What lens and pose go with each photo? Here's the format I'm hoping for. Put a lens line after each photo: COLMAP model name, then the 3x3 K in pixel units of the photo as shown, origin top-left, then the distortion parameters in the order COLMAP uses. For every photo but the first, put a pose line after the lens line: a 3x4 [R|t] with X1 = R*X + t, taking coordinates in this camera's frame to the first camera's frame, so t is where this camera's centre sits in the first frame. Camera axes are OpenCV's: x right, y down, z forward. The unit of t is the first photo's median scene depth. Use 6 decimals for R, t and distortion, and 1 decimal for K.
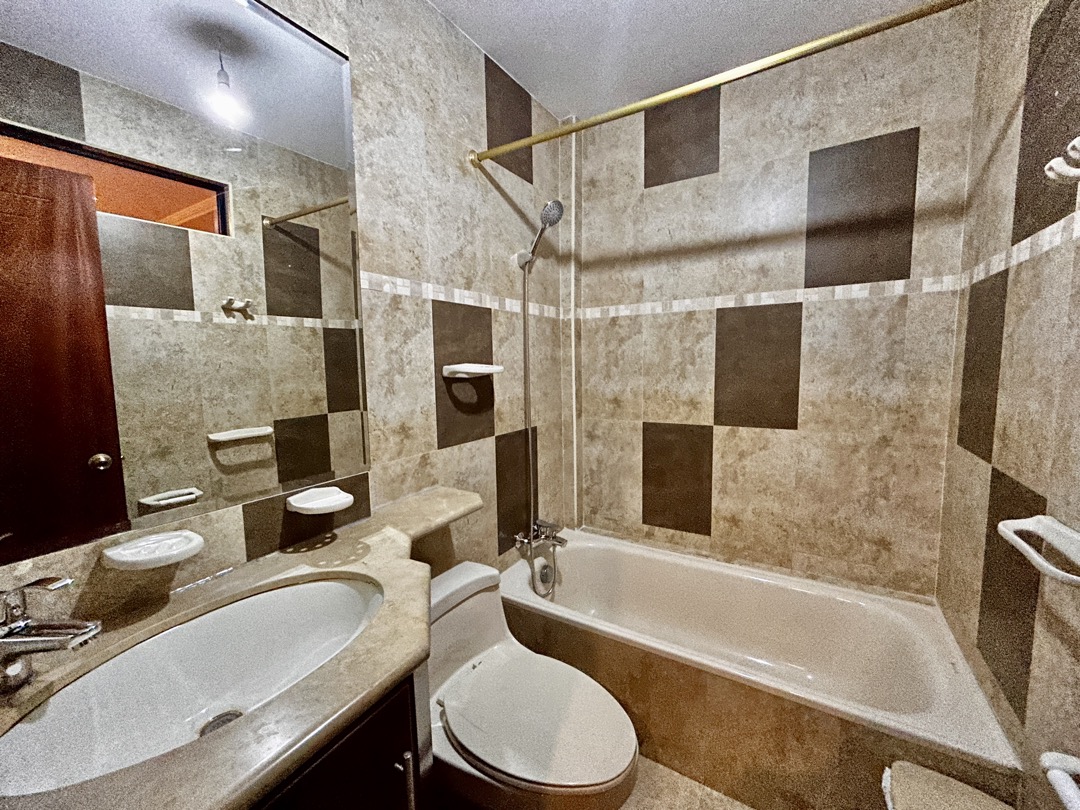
lens RADIAL K [[436.9, 0, 539.1], [0, 436.9, 405.3], [0, 0, 1]] dist [0.001993, 0.000728]
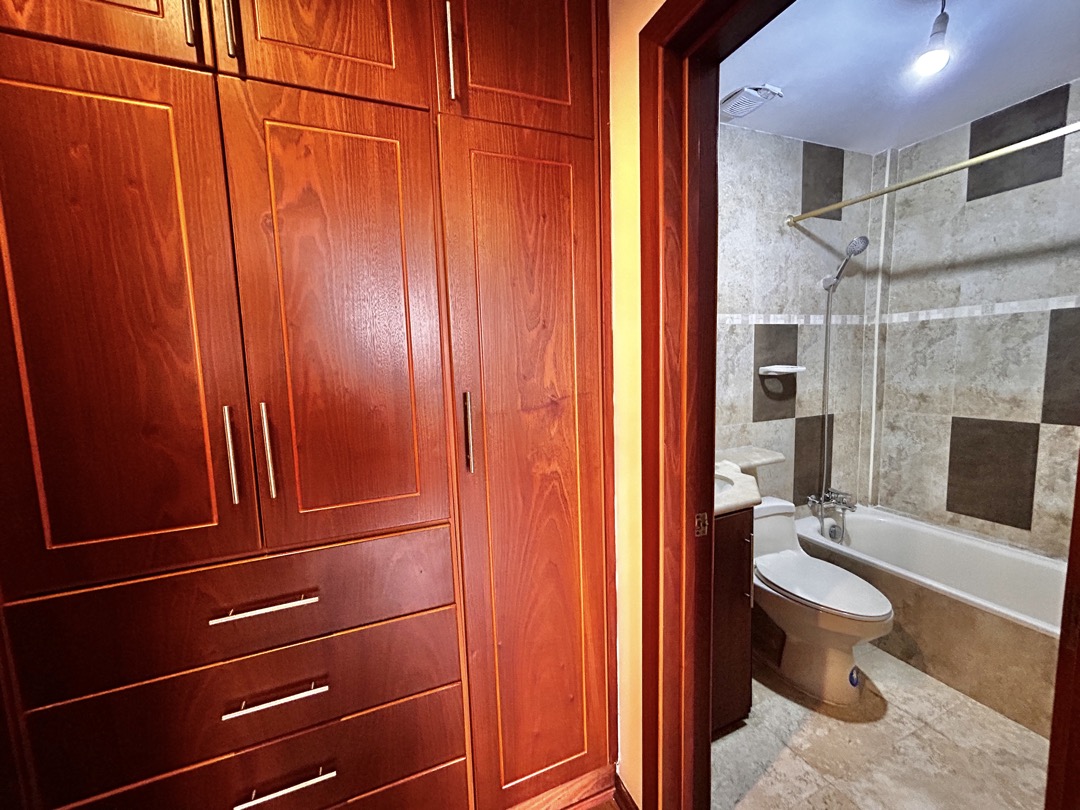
lens RADIAL K [[432.1, 0, 538.7], [0, 432.1, 406.7], [0, 0, 1]] dist [-0.002601, 0.000580]
pose [[0.811984, 0.052365, -0.581326, 0.028561], [-0.039243, 0.998612, 0.035140, 0.018584], [0.582359, -0.005720, 0.812912, -0.529290]]
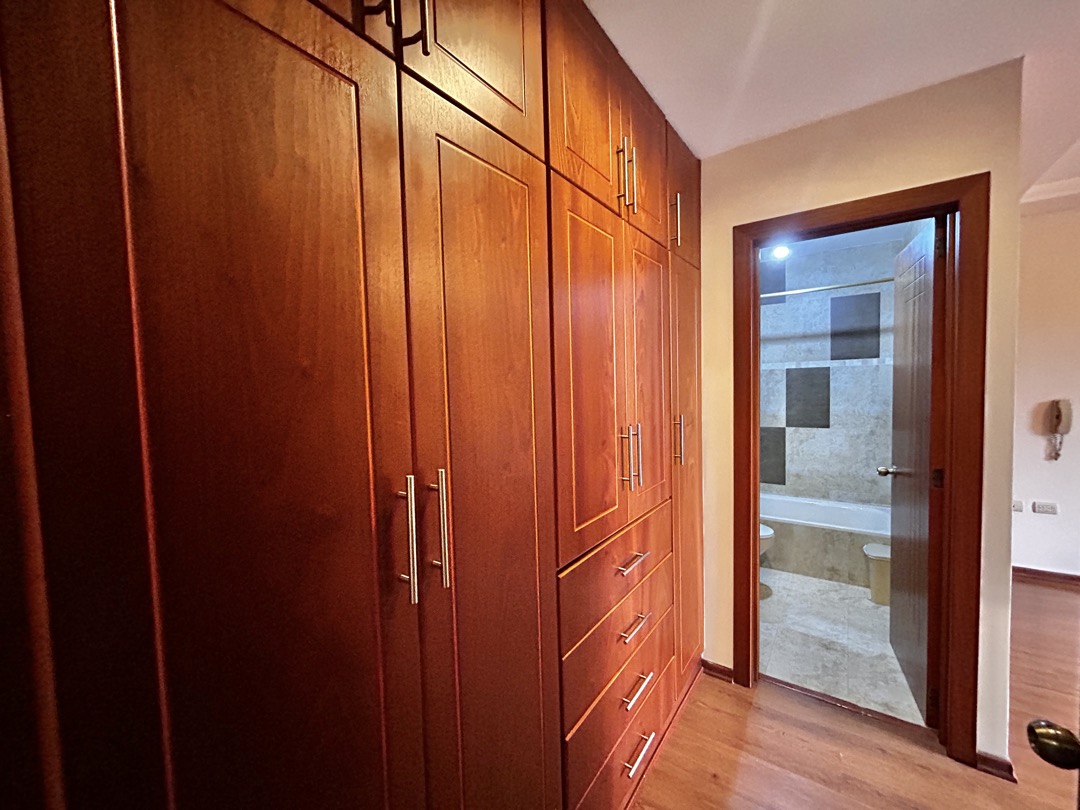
lens RADIAL K [[436.9, 0, 539.1], [0, 436.9, 405.3], [0, 0, 1]] dist [0.001993, 0.000728]
pose [[0.997718, -0.004493, -0.067373, -0.591470], [0.000913, 0.998590, -0.053079, 0.052941], [0.067517, 0.052896, 0.996315, -1.069779]]
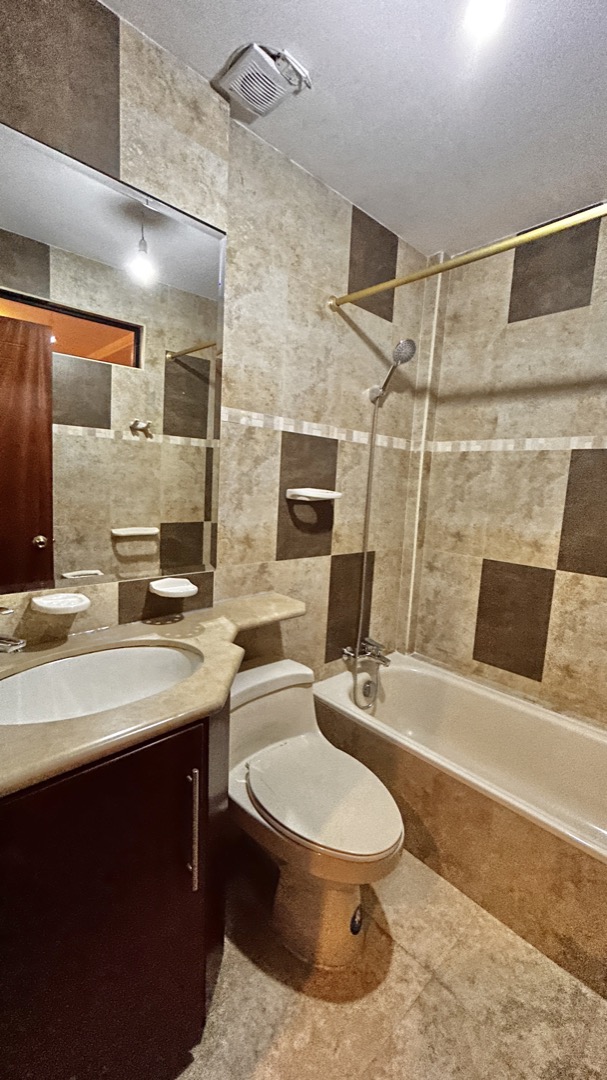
lens RADIAL K [[436.3, 0, 301.6], [0, 436.3, 538.1], [0, 0, 1]] dist [-0.000958, 0.000016]
pose [[0.962519, 0.101315, -0.251579, 0.095406], [-0.095403, 0.994801, 0.035620, -0.004888], [0.253880, -0.010284, 0.967181, -0.079341]]
